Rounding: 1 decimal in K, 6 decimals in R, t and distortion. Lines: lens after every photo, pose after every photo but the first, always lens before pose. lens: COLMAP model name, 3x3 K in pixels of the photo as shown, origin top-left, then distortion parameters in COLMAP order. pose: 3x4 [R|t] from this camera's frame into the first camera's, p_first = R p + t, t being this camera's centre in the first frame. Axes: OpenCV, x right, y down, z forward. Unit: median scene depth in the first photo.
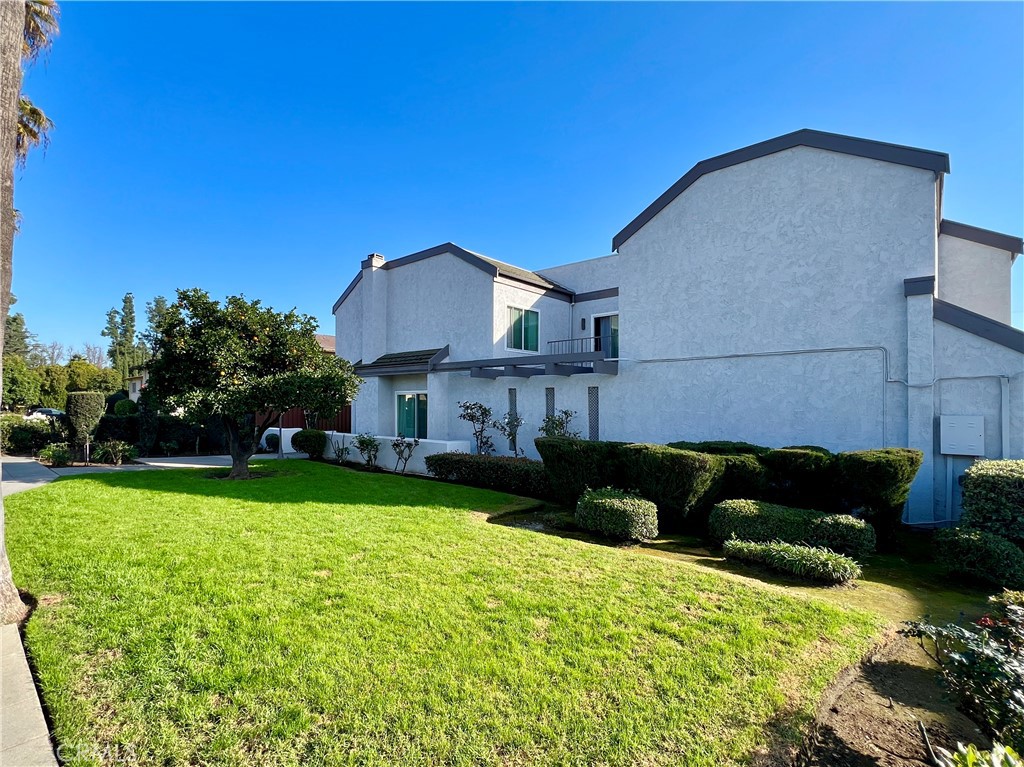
lens RADIAL K [[467.4, 0, 497.1], [0, 467.4, 397.7], [0, 0, 1]] dist [-0.000776, -0.000292]
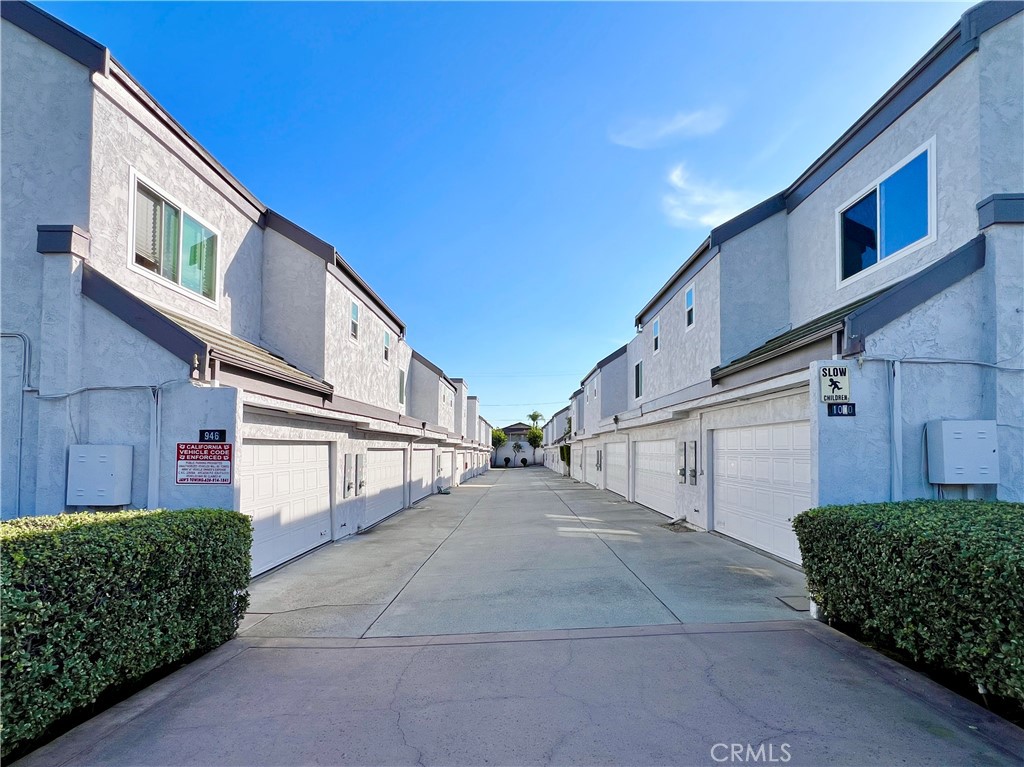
lens RADIAL K [[464.6, 0, 509.2], [0, 464.6, 435.9], [0, 0, 1]] dist [0.000292, -0.000039]
pose [[0.743075, 0.019365, 0.668928, 0.686721], [-0.012537, 0.999809, -0.015017, 0.019966], [-0.669091, 0.002772, 0.743175, 0.092038]]
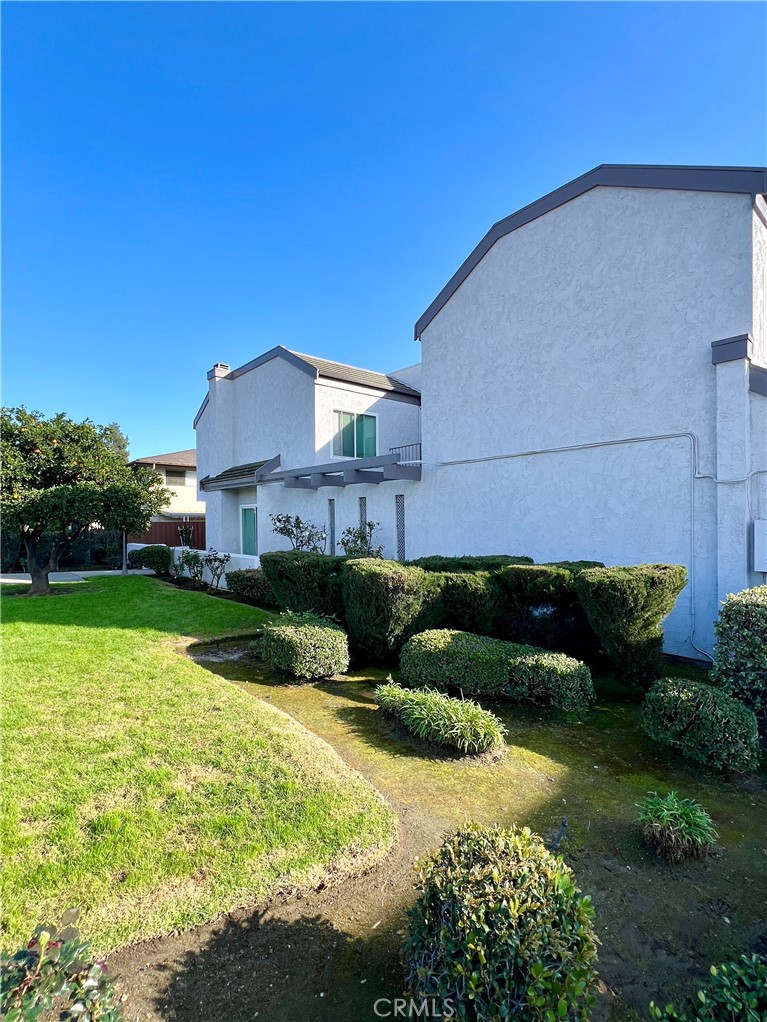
lens RADIAL K [[463.7, 0, 392.9], [0, 463.7, 519.0], [0, 0, 1]] dist [0.000292, -0.000039]
pose [[0.992537, -0.012829, -0.121266, 0.327883], [0.014227, 0.999842, 0.010670, 0.014112], [0.121110, -0.012315, 0.992563, 0.135442]]
